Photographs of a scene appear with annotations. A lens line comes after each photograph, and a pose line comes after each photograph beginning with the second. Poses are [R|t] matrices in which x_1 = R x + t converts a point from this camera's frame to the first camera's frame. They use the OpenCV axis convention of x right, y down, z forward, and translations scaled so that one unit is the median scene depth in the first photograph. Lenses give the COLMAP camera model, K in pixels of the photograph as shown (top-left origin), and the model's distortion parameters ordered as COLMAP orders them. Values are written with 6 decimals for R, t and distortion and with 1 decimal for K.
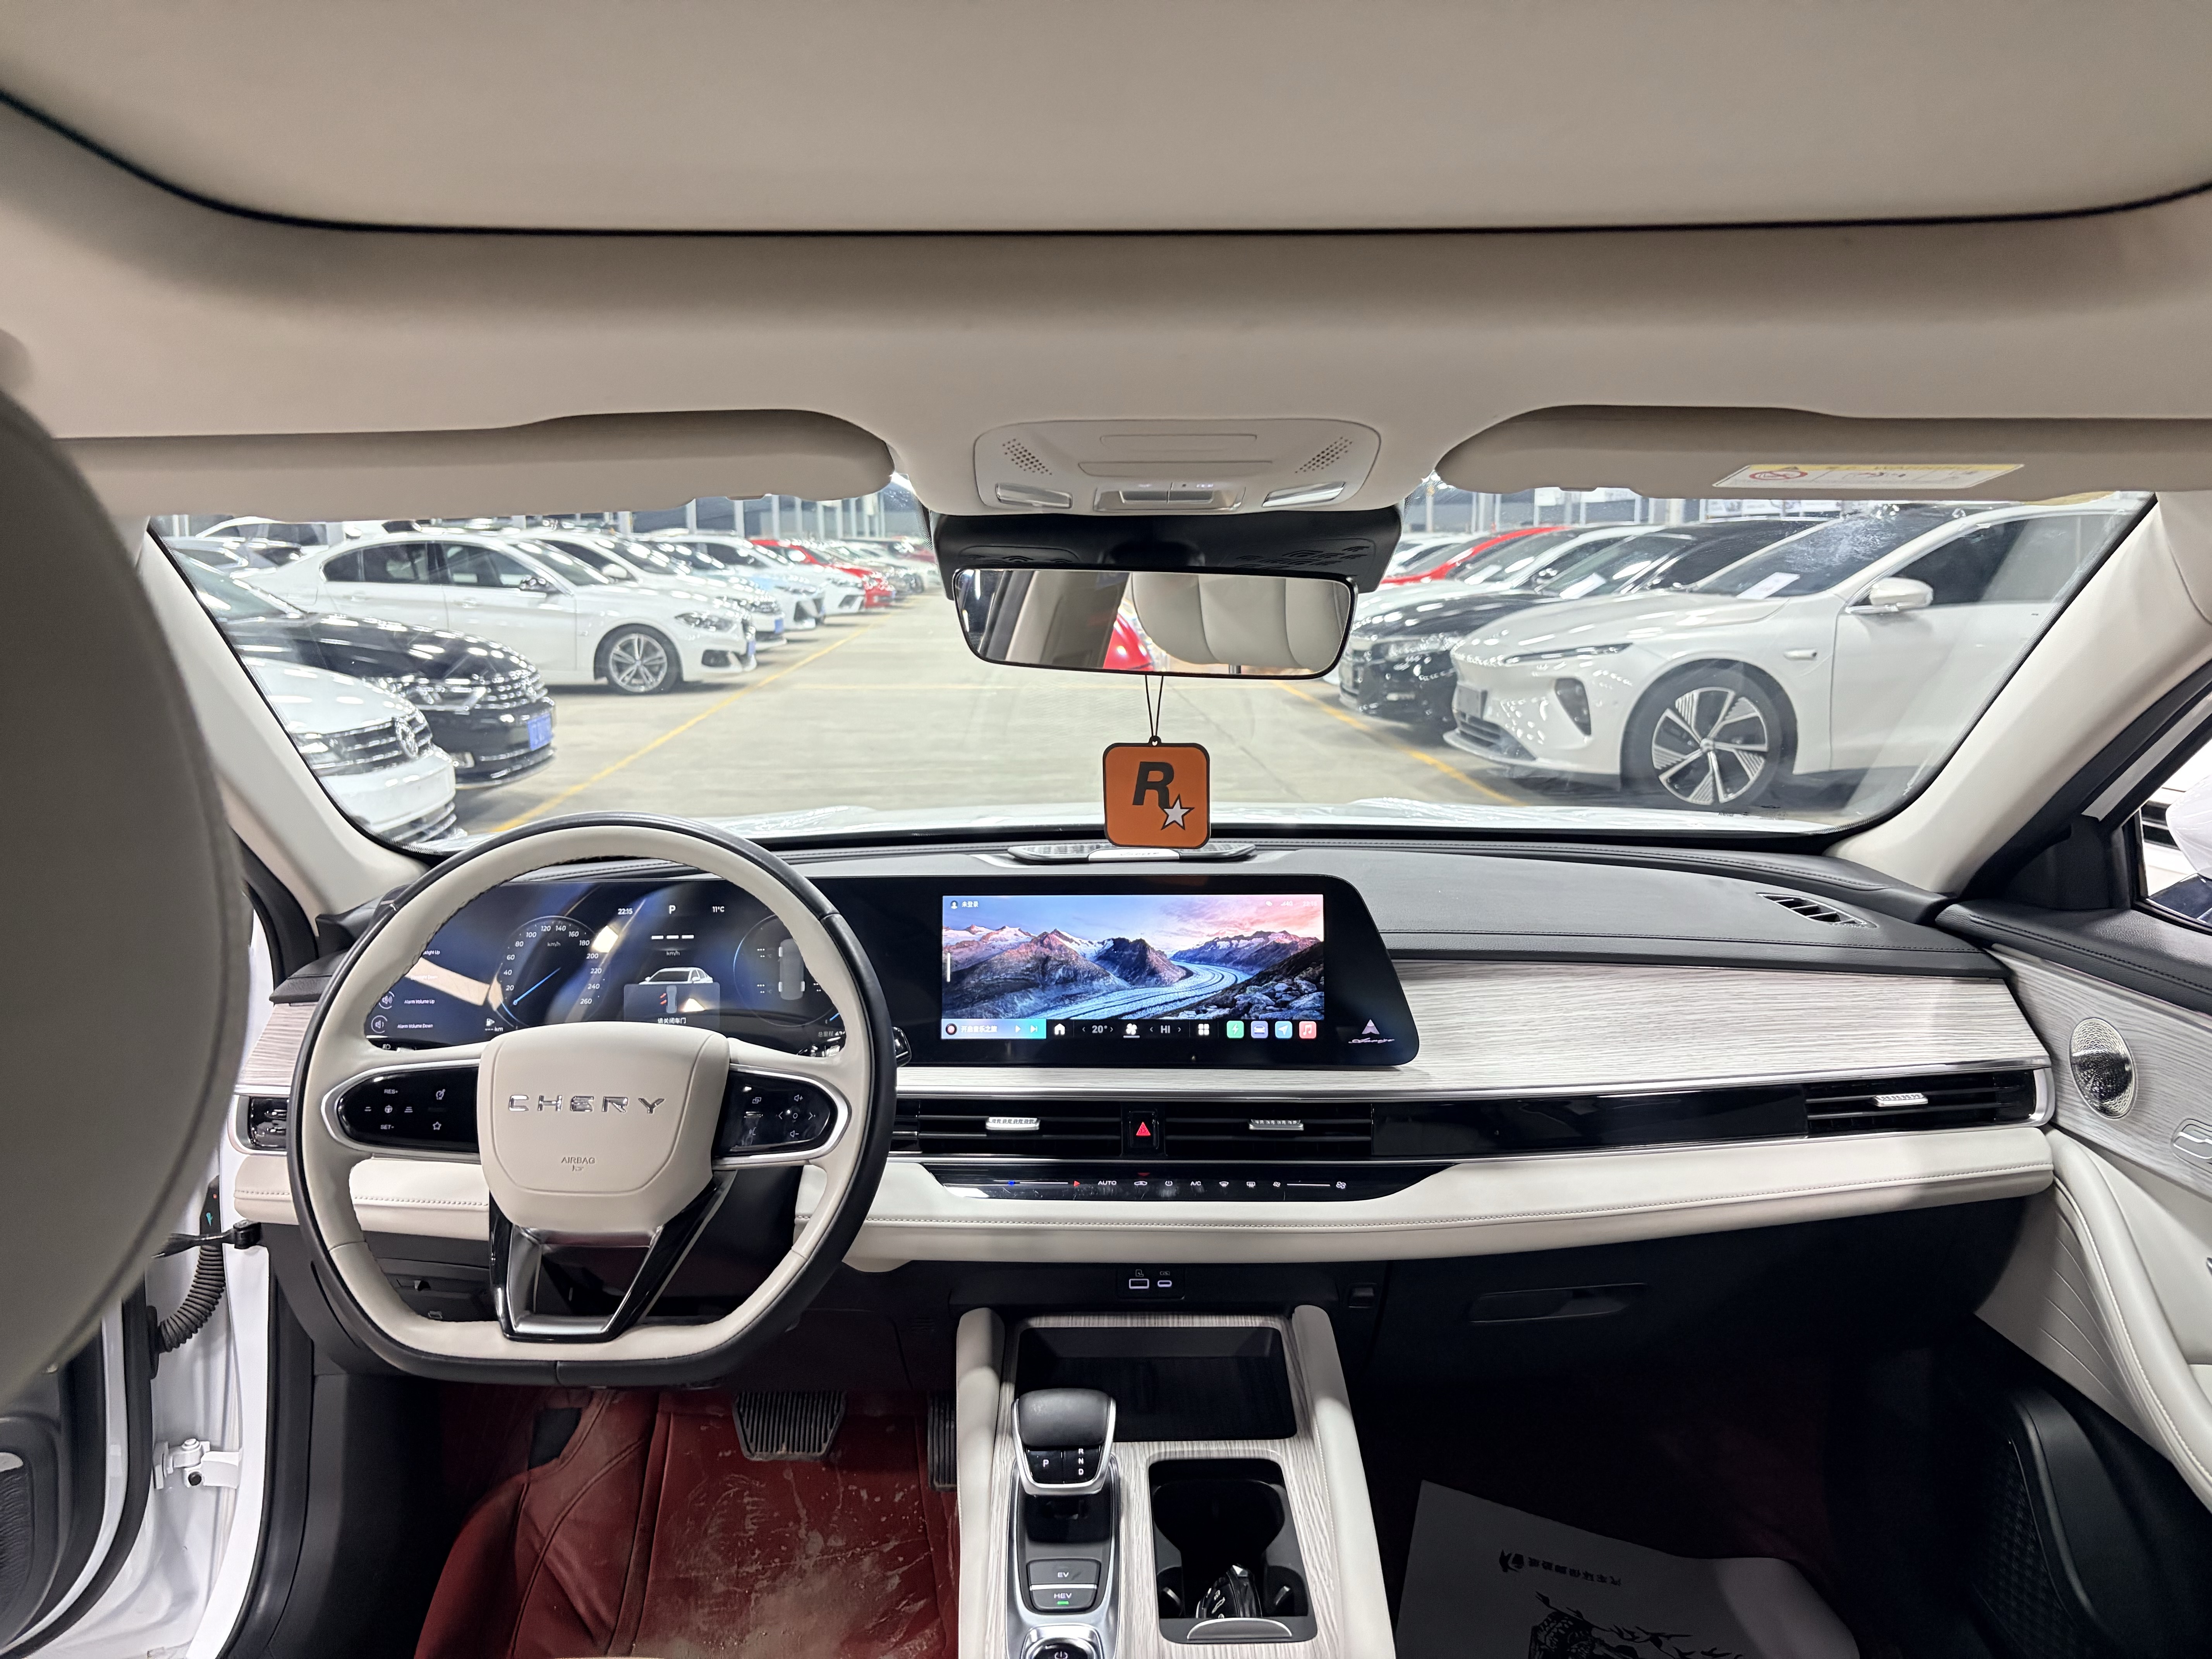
lens RADIAL K [[1619.4, 0, 1100.4], [0, 1619.4, 829.6], [0, 0, 1]] dist [0.039335, -0.024536]
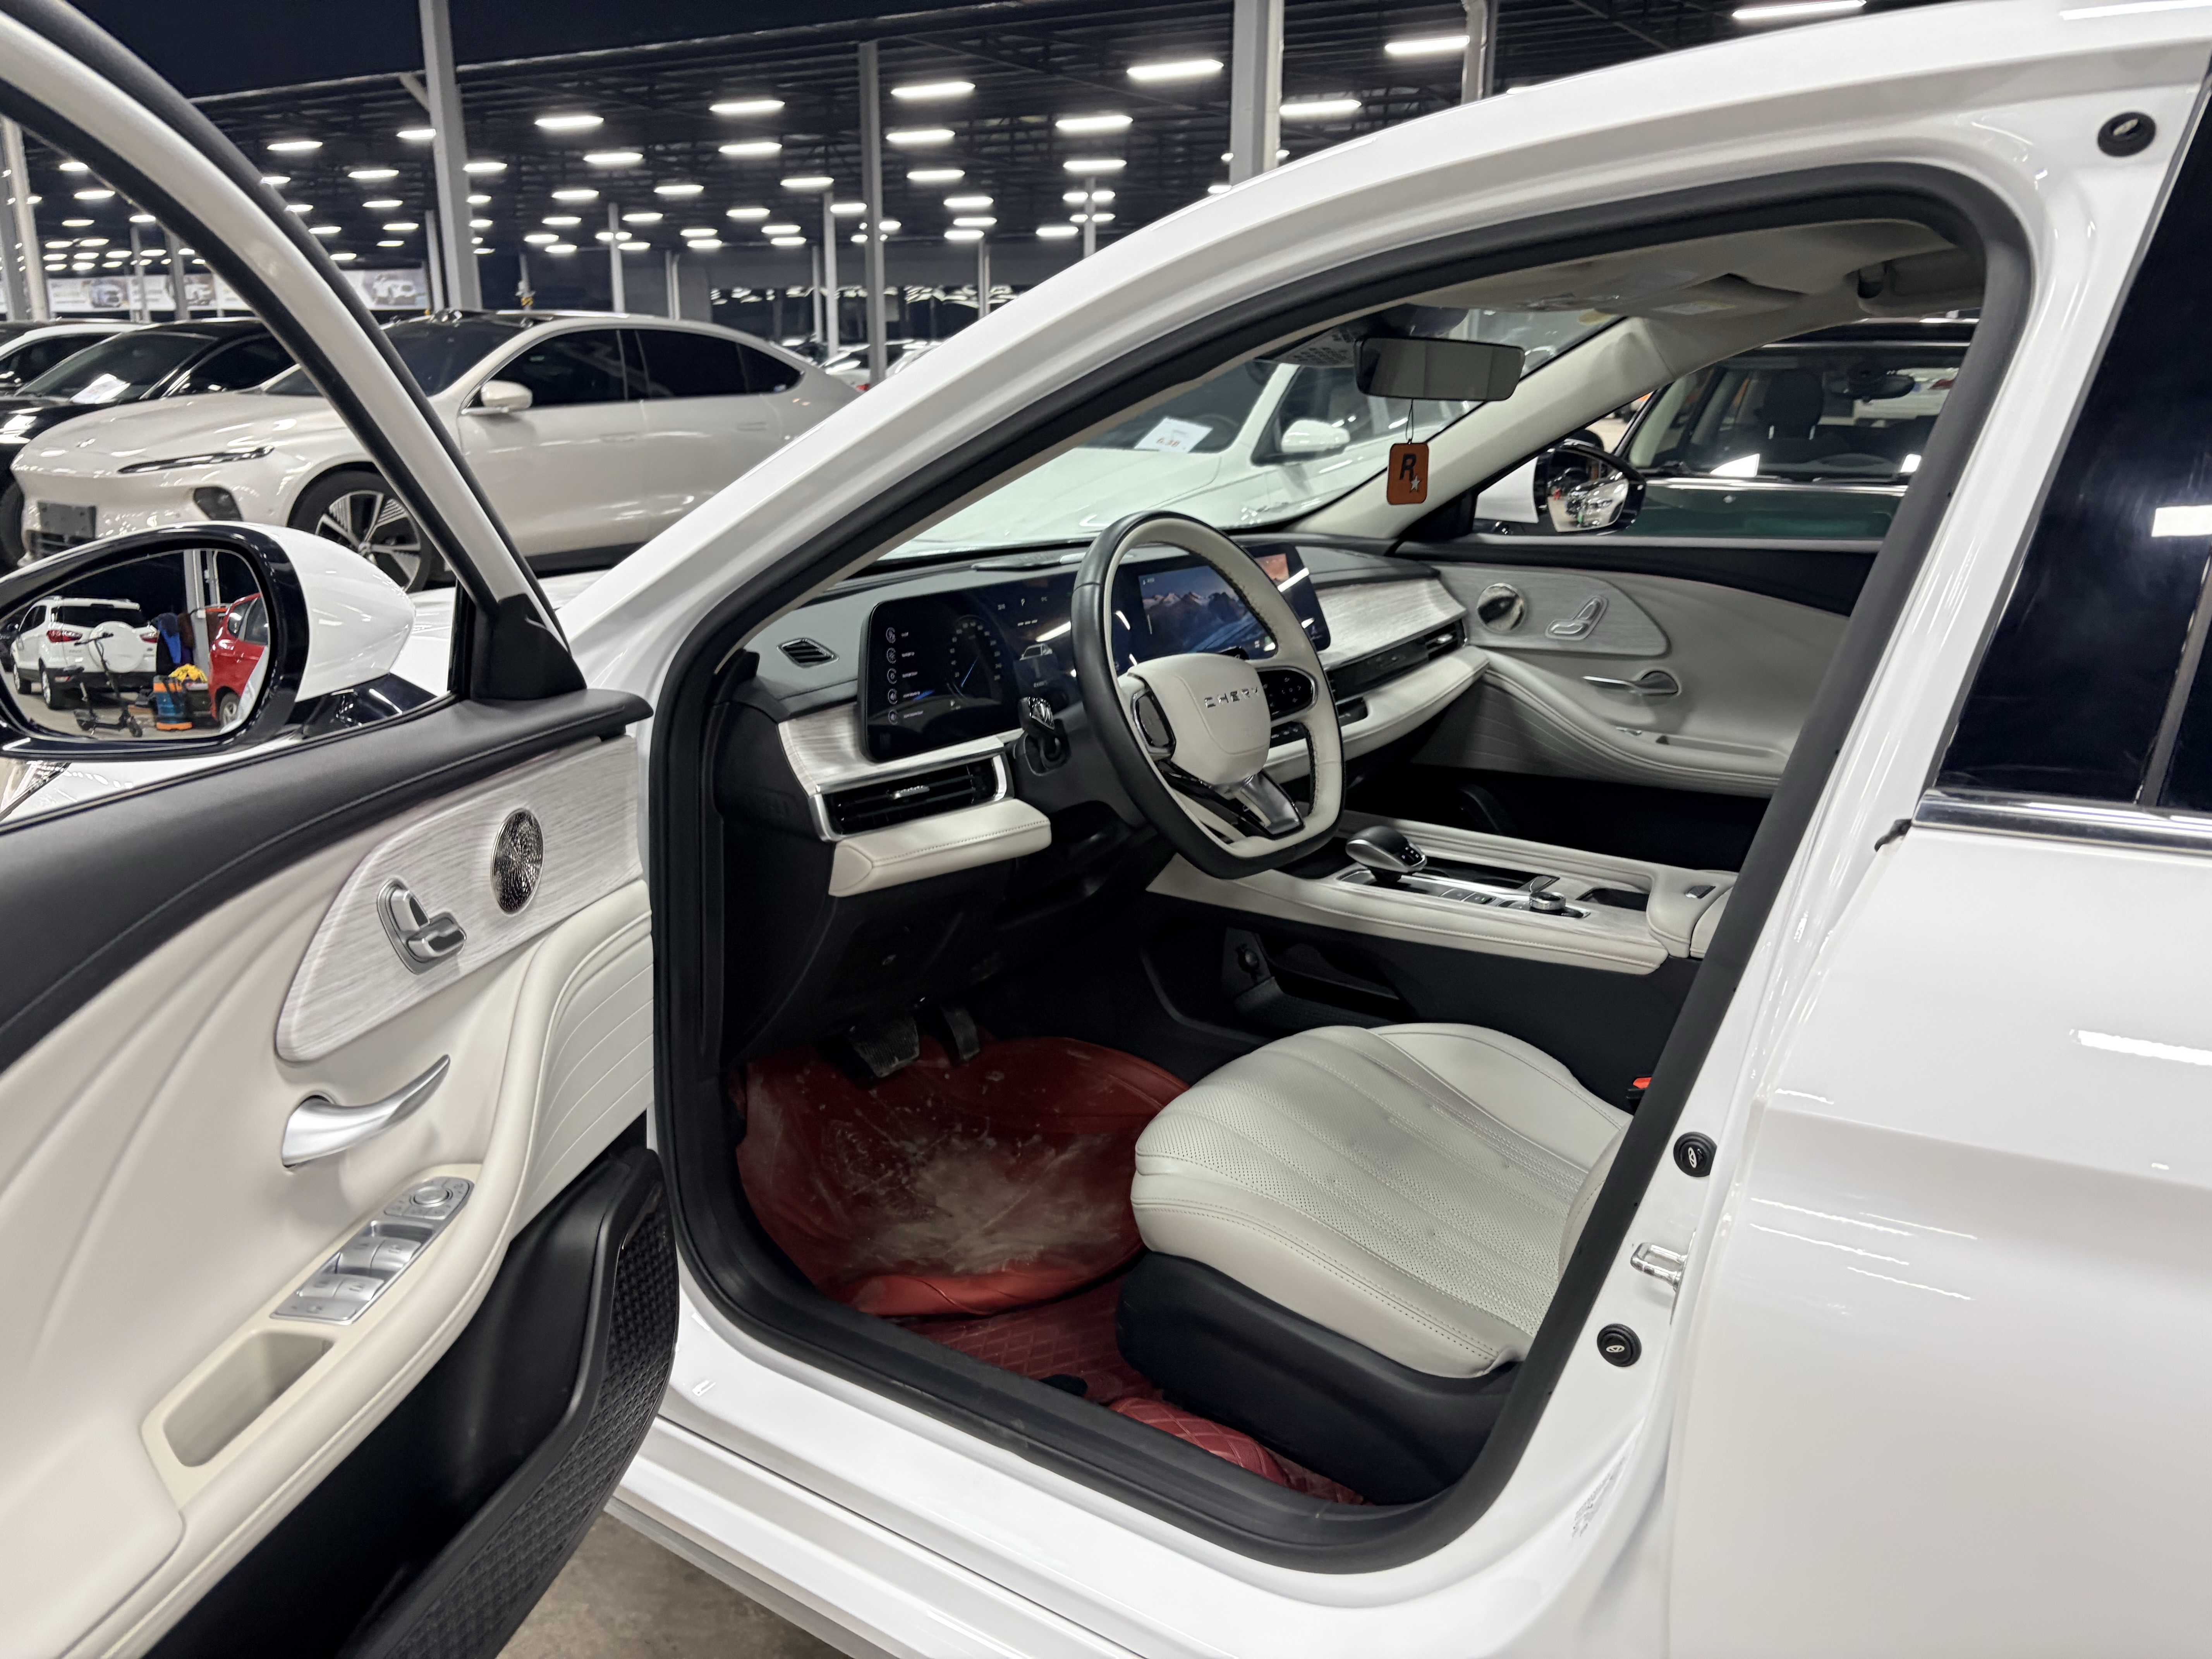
lens RADIAL K [[1619.4, 0, 1094.3], [0, 1619.4, 824.0], [0, 0, 1]] dist [0.039335, -0.024536]
pose [[0.612881, -0.206469, 0.762724, -0.156121], [0.122376, 0.978414, 0.166523, 0.001513], [-0.780641, -0.008720, 0.624918, 0.017180]]
